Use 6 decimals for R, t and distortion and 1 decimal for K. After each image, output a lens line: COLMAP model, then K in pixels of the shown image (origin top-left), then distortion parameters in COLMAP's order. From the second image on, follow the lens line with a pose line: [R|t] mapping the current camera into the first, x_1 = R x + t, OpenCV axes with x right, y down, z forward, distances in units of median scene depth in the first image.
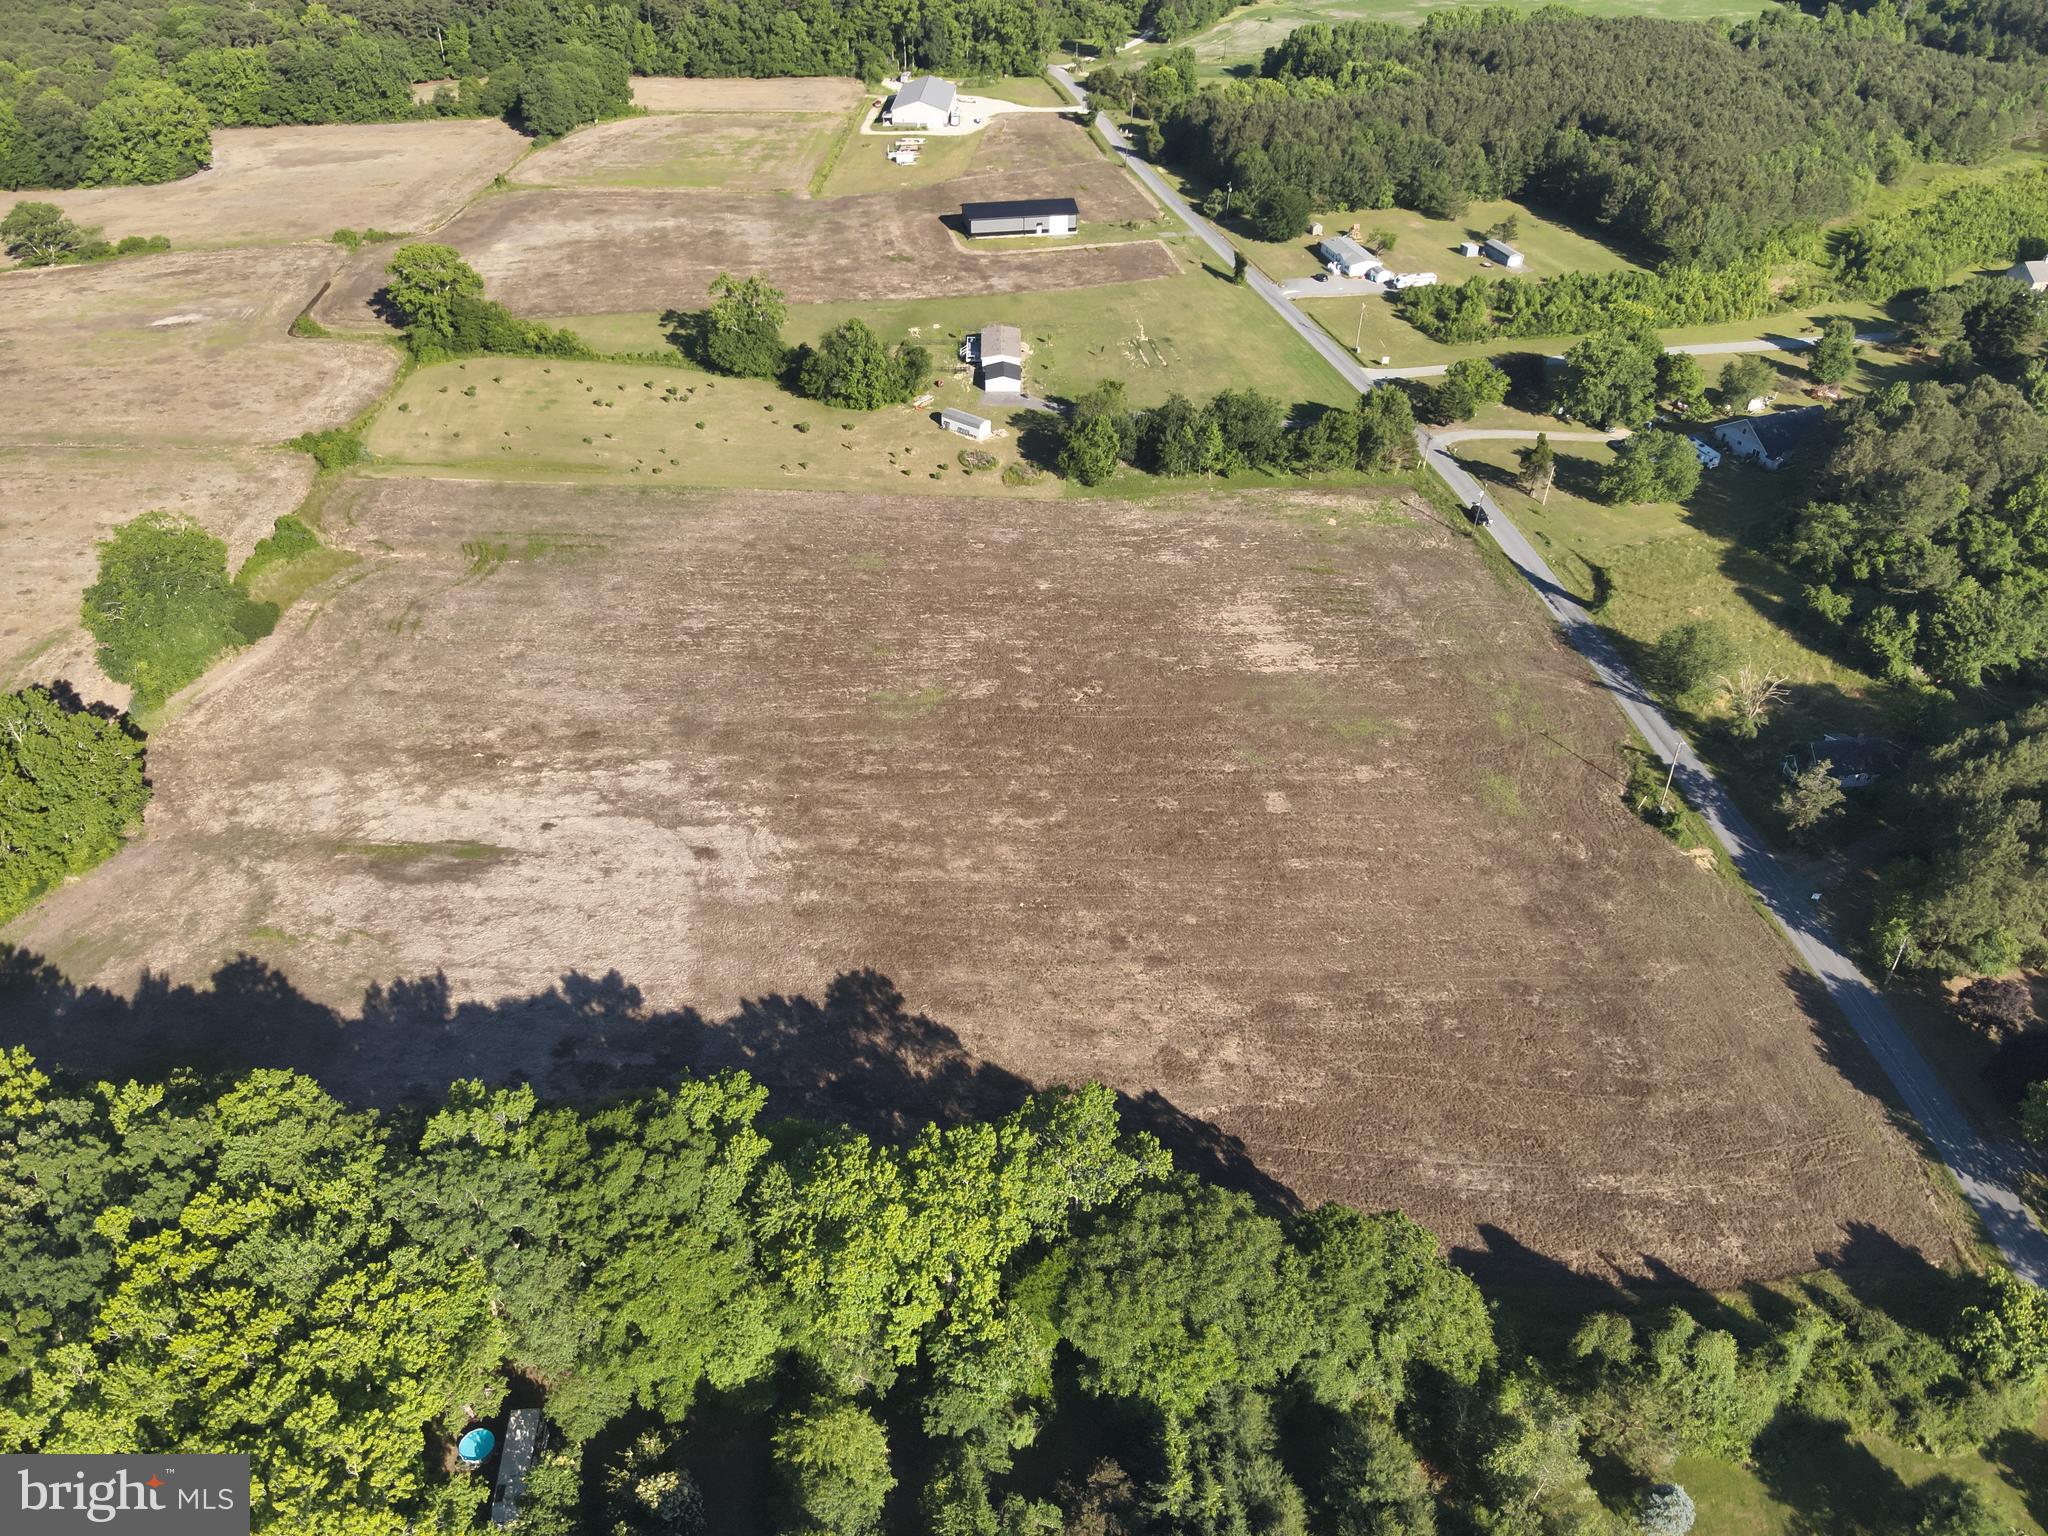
lens RADIAL K [[1470.0, 0, 1019.4], [0, 1470.0, 779.7], [0, 0, 1]] dist [0.113616, -0.205874]
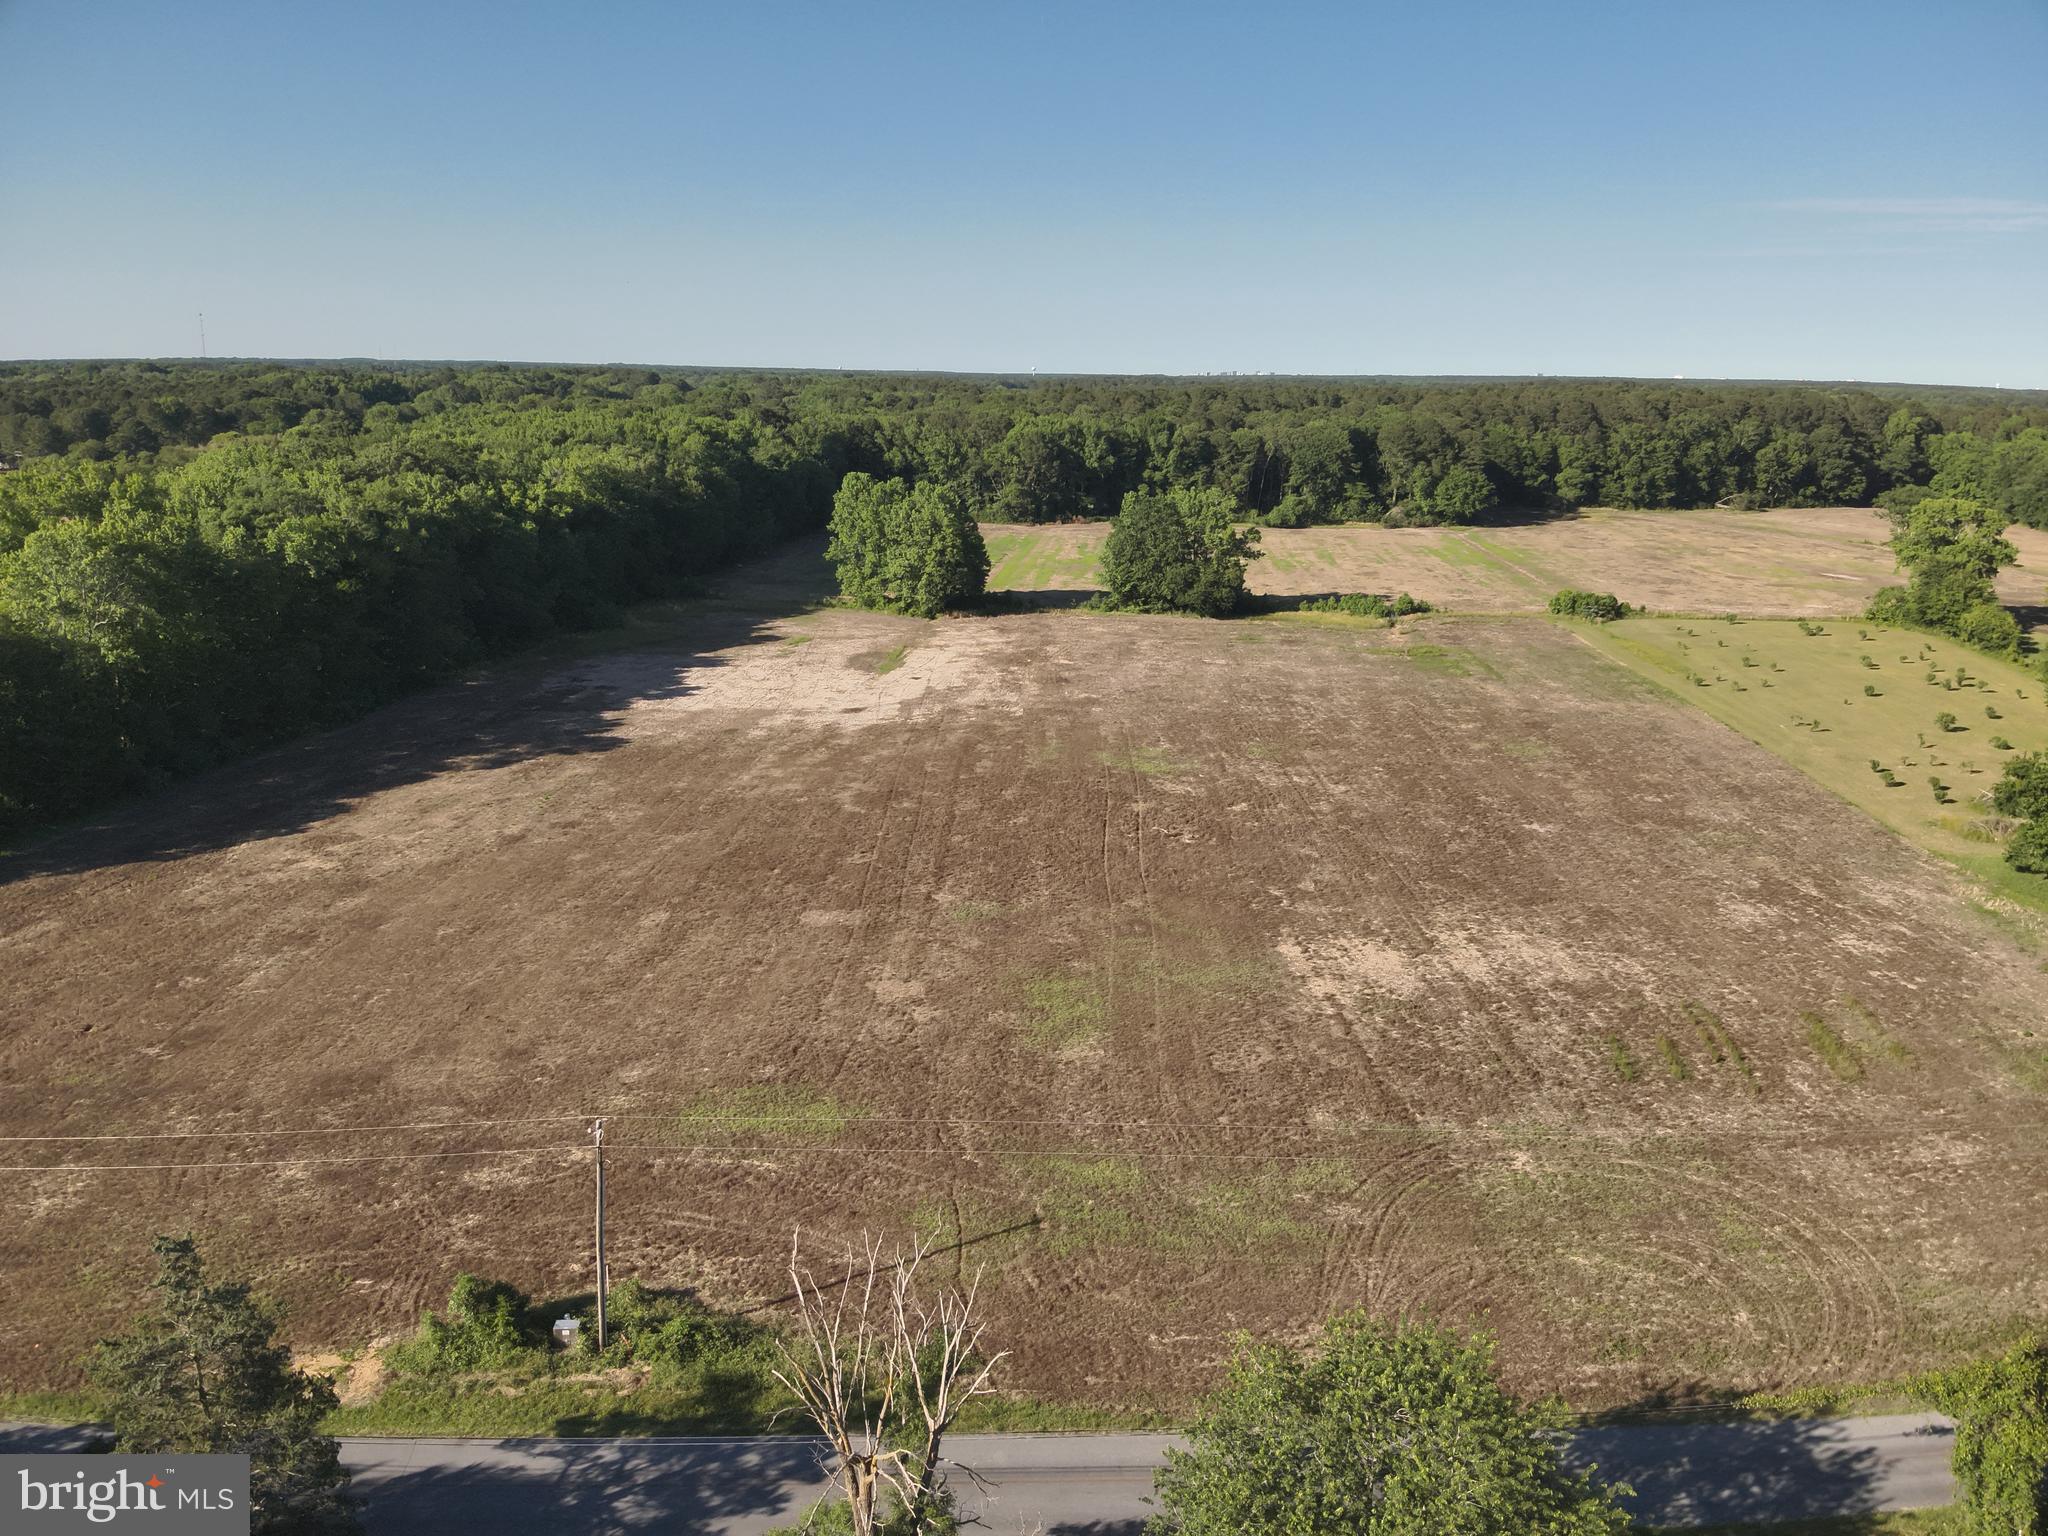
lens RADIAL K [[1465.5, 0, 1018.8], [0, 1465.5, 791.7], [0, 0, 1]] dist [0.158116, -0.315925]
pose [[-0.047131, 0.260324, -0.964370, 0.670626], [-0.607194, 0.759131, 0.234597, -0.187552], [0.793154, 0.596617, 0.122289, 0.929879]]
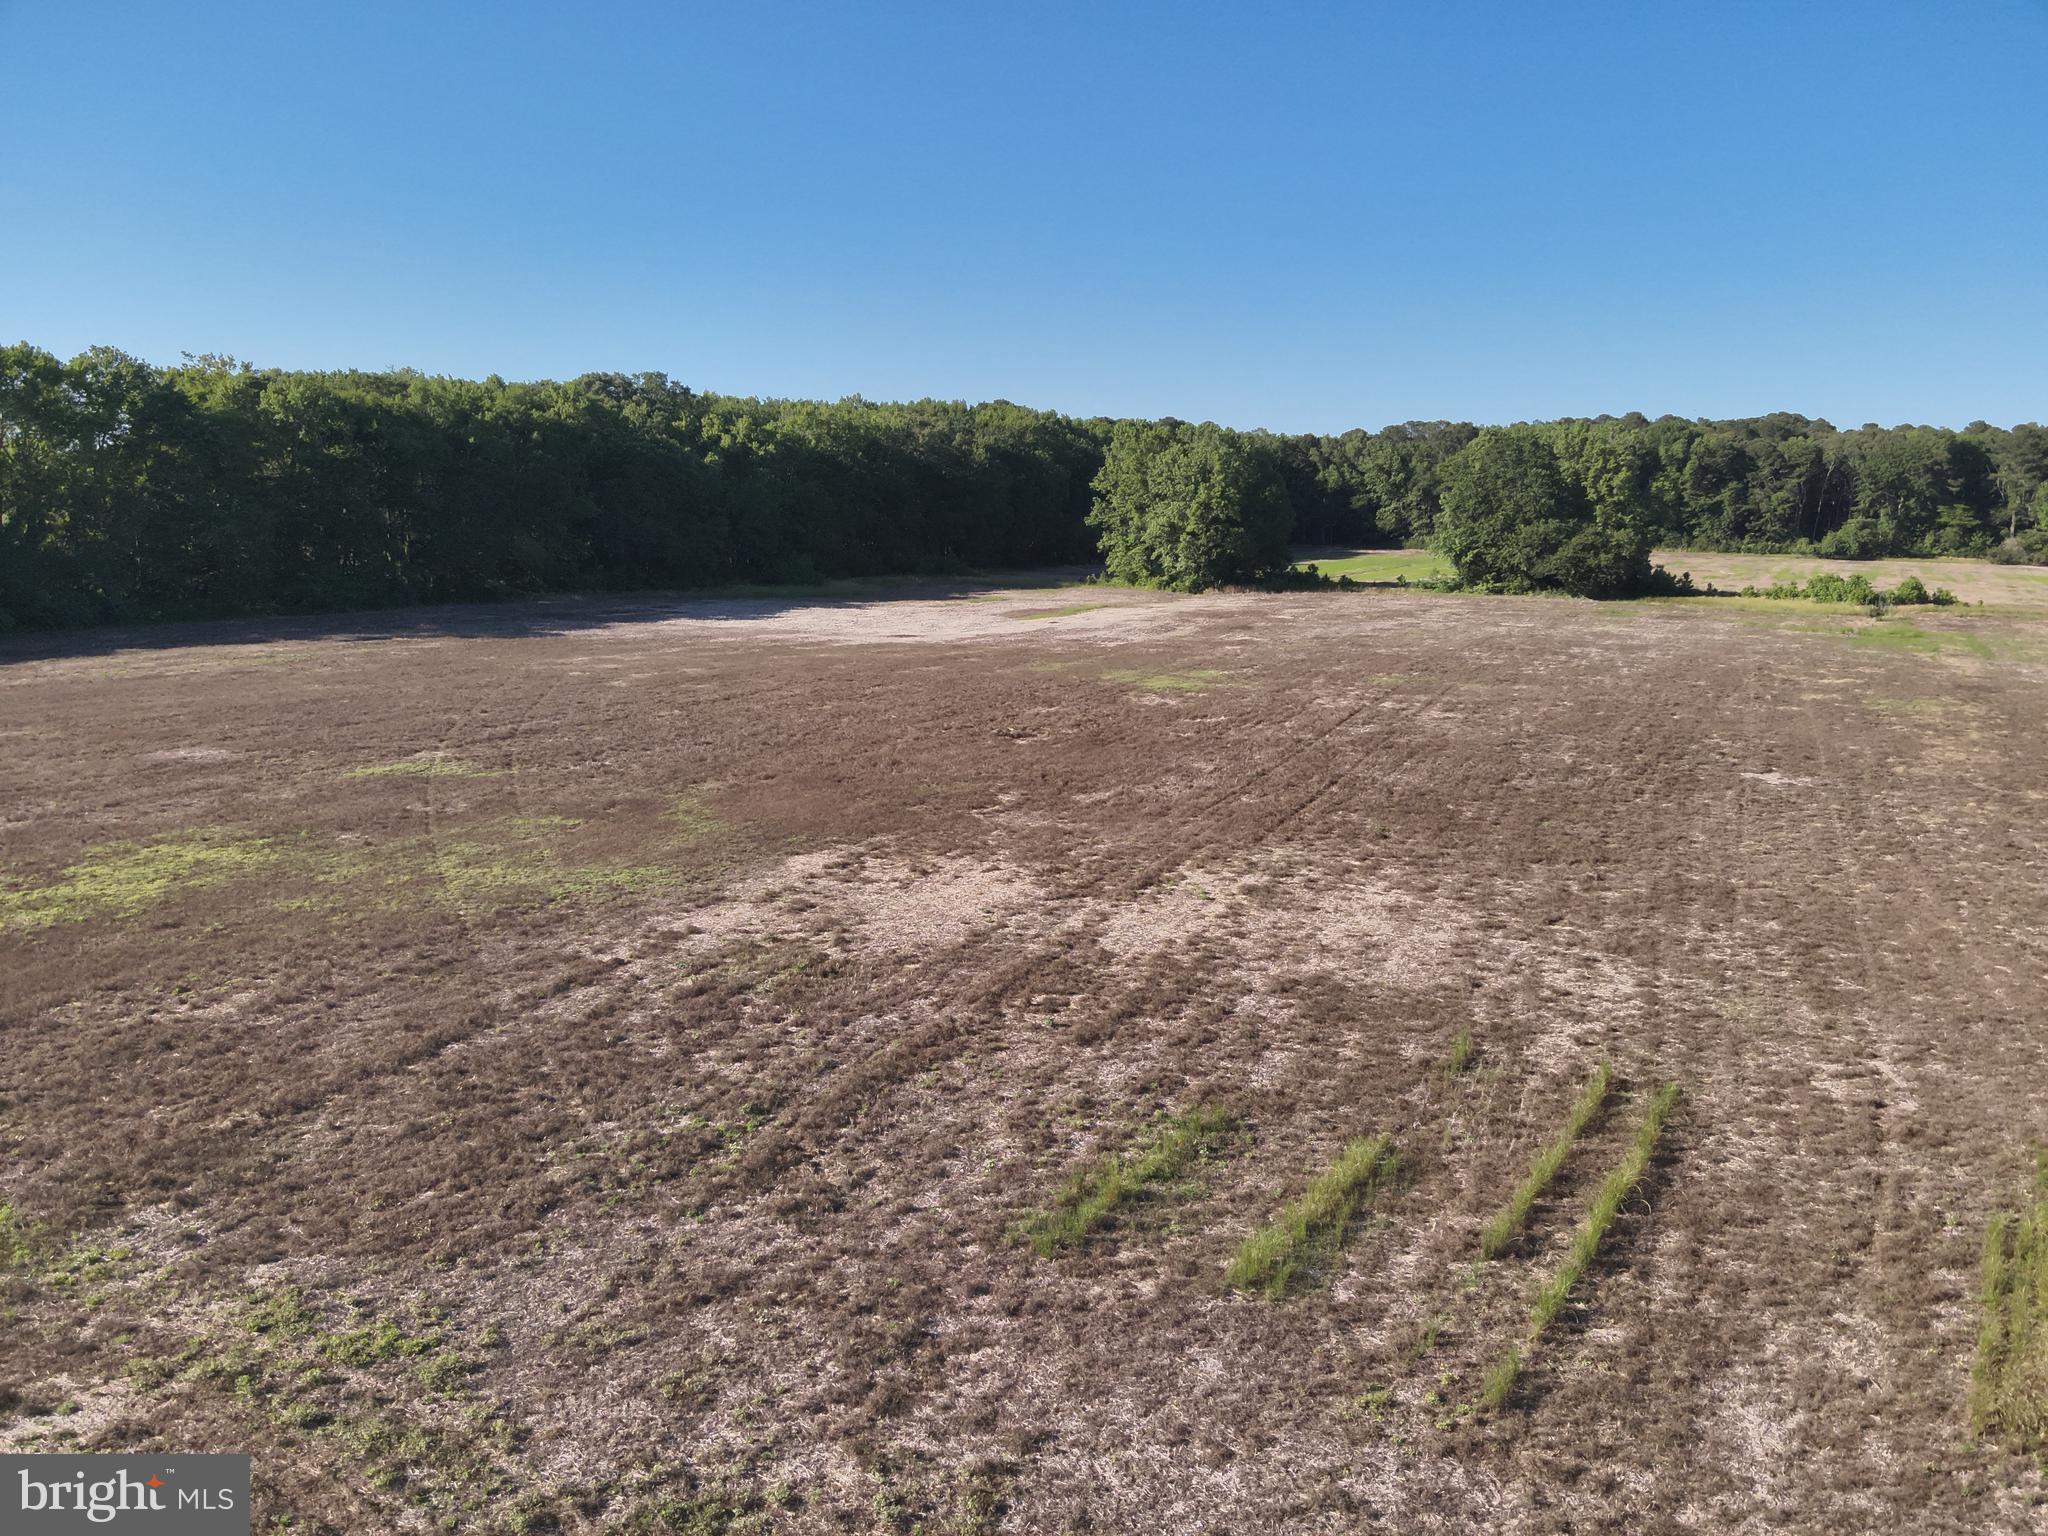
lens RADIAL K [[1475.6, 0, 1017.9], [0, 1475.6, 772.5], [0, 0, 1]] dist [0.114583, -0.220058]
pose [[-0.446958, 0.148818, -0.882090, 0.368106], [-0.542226, 0.739204, 0.399460, -0.200270], [0.711491, 0.656833, -0.249700, 1.171749]]
